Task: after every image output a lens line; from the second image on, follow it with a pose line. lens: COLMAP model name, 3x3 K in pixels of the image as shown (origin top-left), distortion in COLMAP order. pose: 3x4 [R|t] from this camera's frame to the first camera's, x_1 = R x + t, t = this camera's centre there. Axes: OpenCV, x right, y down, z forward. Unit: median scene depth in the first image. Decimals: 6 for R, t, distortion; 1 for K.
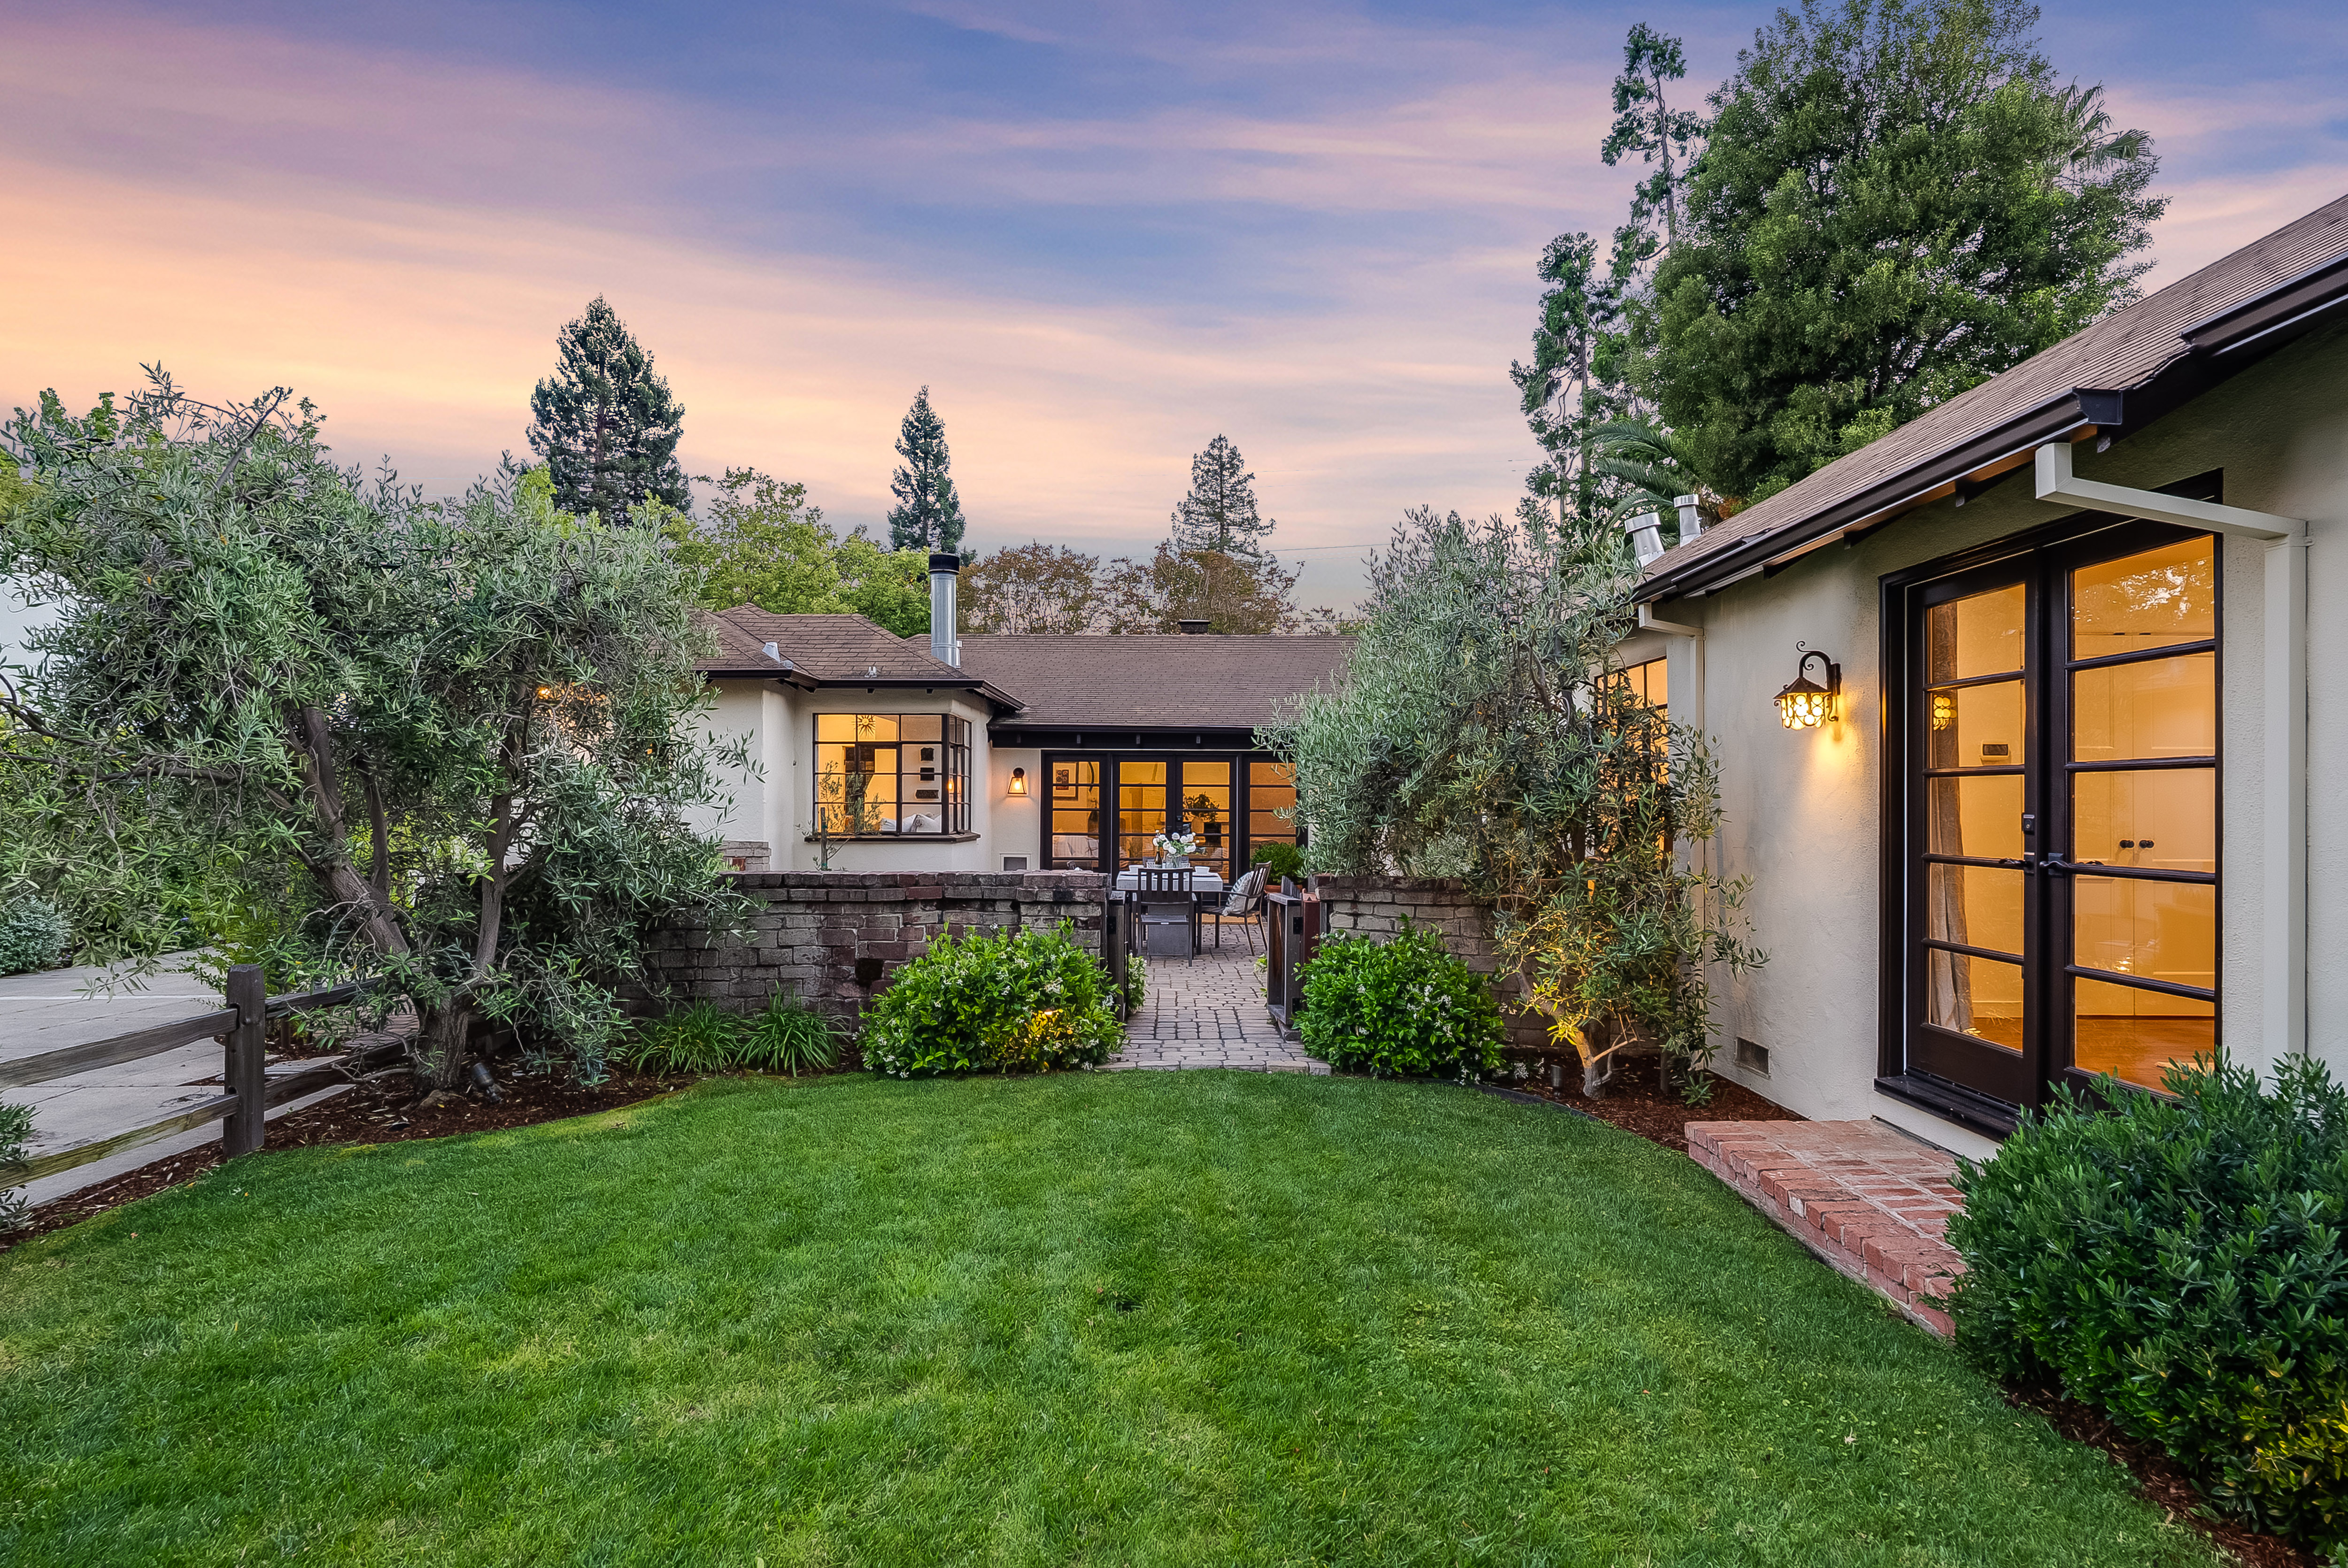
lens RADIAL K [[1209.5, 0, 1174.0], [0, 1209.5, 784.0], [0, 0, 1]] dist [-0.004157, 0.000469]
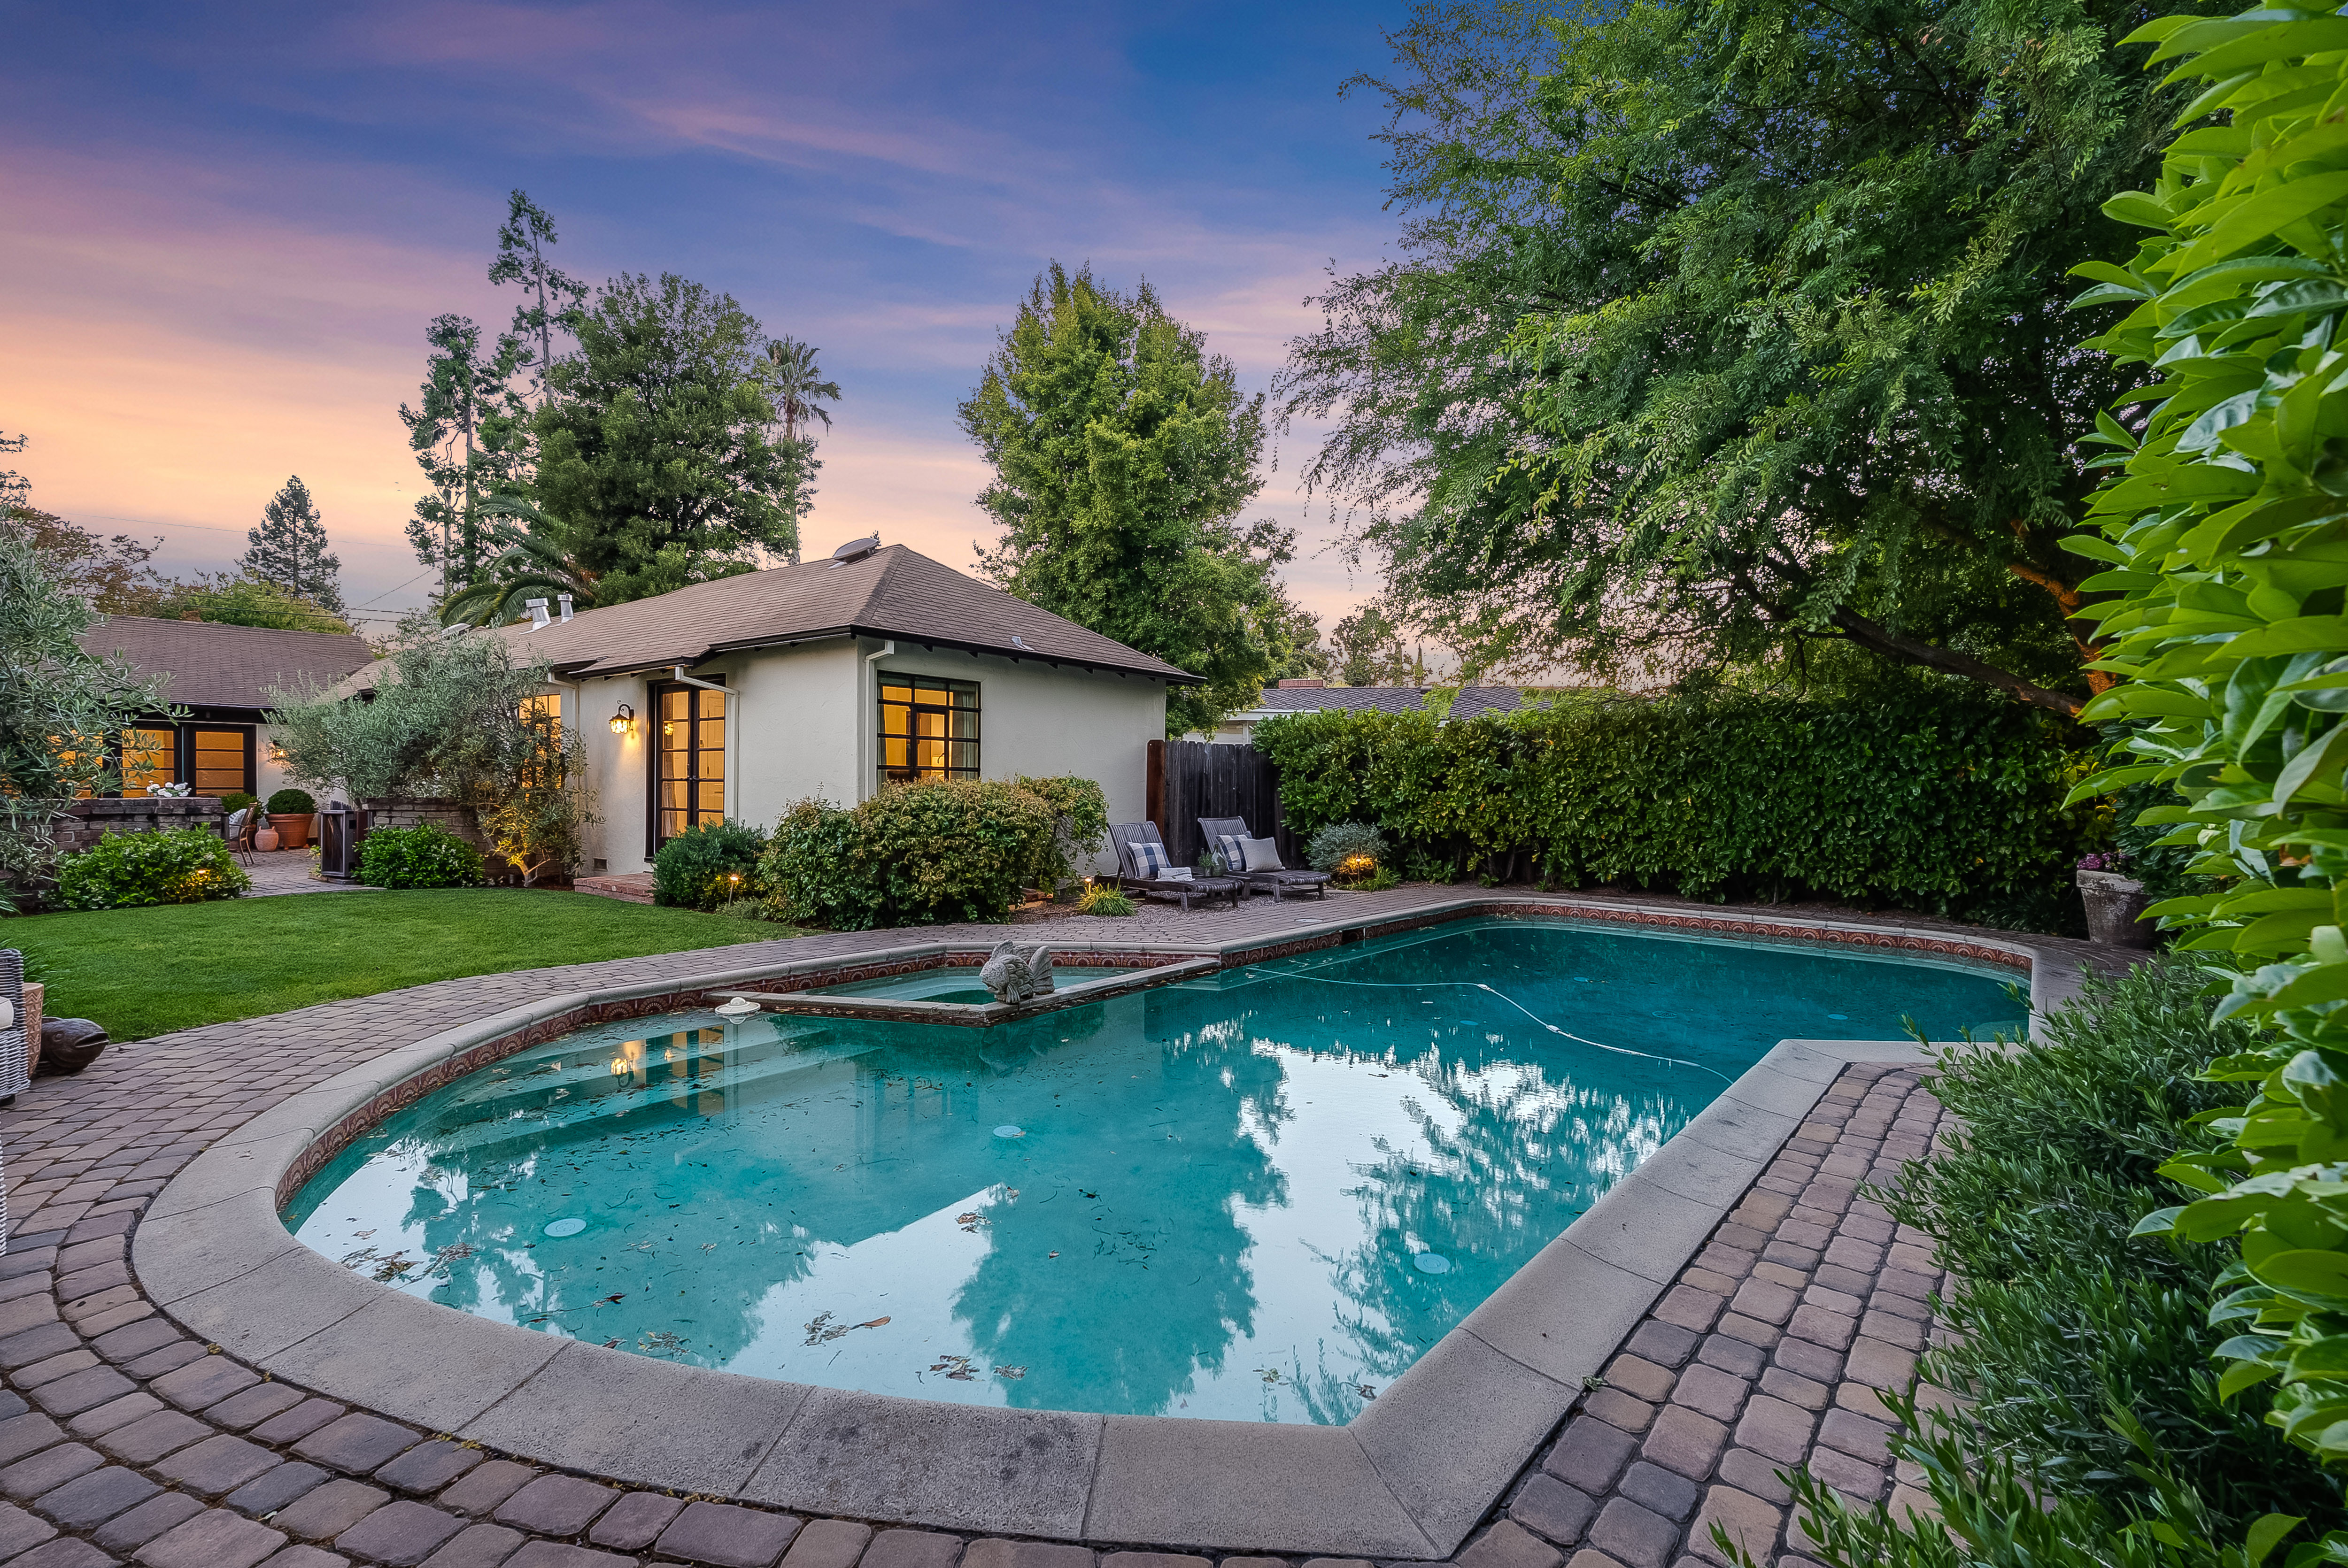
lens RADIAL K [[1041.6, 0, 1174.0], [0, 1041.6, 784.0], [0, 0, 1]] dist [0.000519, -0.000158]
pose [[0.585390, -0.004577, 0.810739, -0.213051], [-0.014592, 0.999763, 0.016180, 0.004073], [-0.810620, -0.021302, 0.585184, -0.454449]]
